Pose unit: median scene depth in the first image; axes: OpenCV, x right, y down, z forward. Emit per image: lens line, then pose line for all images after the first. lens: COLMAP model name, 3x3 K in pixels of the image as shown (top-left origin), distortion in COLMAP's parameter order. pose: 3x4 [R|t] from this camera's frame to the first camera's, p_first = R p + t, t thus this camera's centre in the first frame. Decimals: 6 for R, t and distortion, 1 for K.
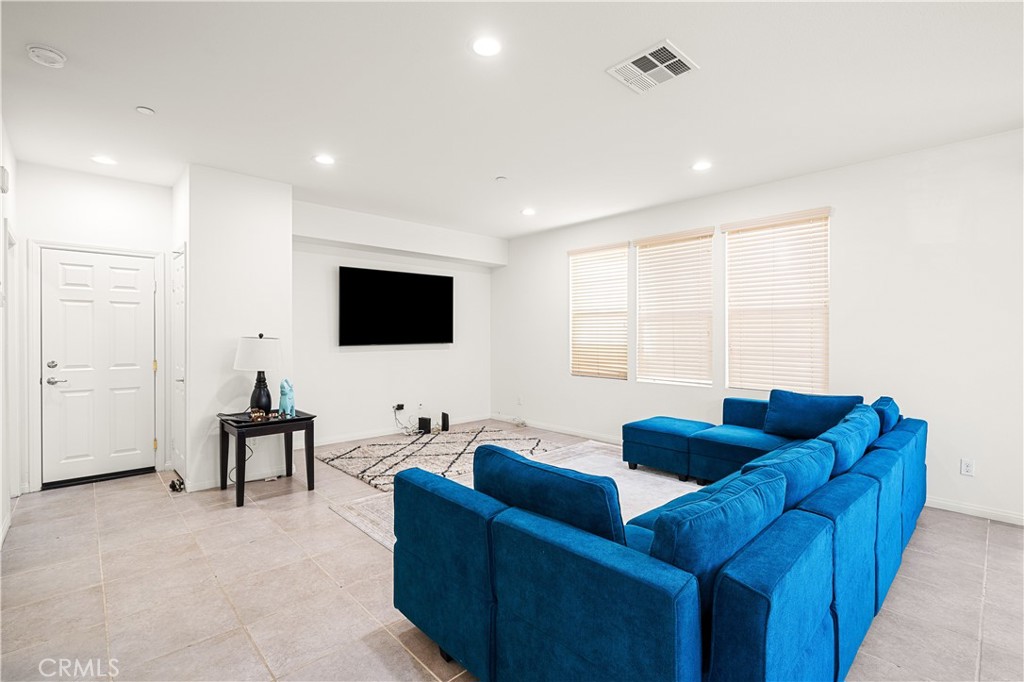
lens RADIAL K [[464.1, 0, 508.6], [0, 464.1, 336.8], [0, 0, 1]] dist [-0.019159, 0.000029]
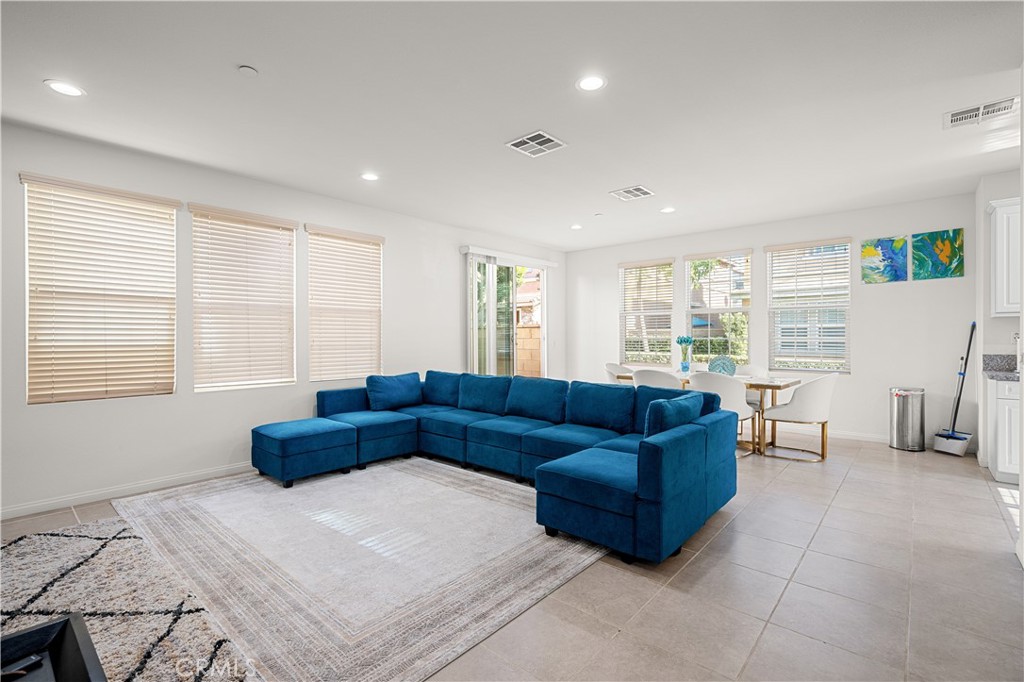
lens RADIAL K [[464.1, 0, 507.4], [0, 464.1, 340.2], [0, 0, 1]] dist [-0.019159, 0.000029]
pose [[-0.097895, -0.007037, 0.995172, -0.658495], [0.006767, 0.999947, 0.007736, 0.011737], [-0.995174, 0.007492, -0.097842, 0.728236]]
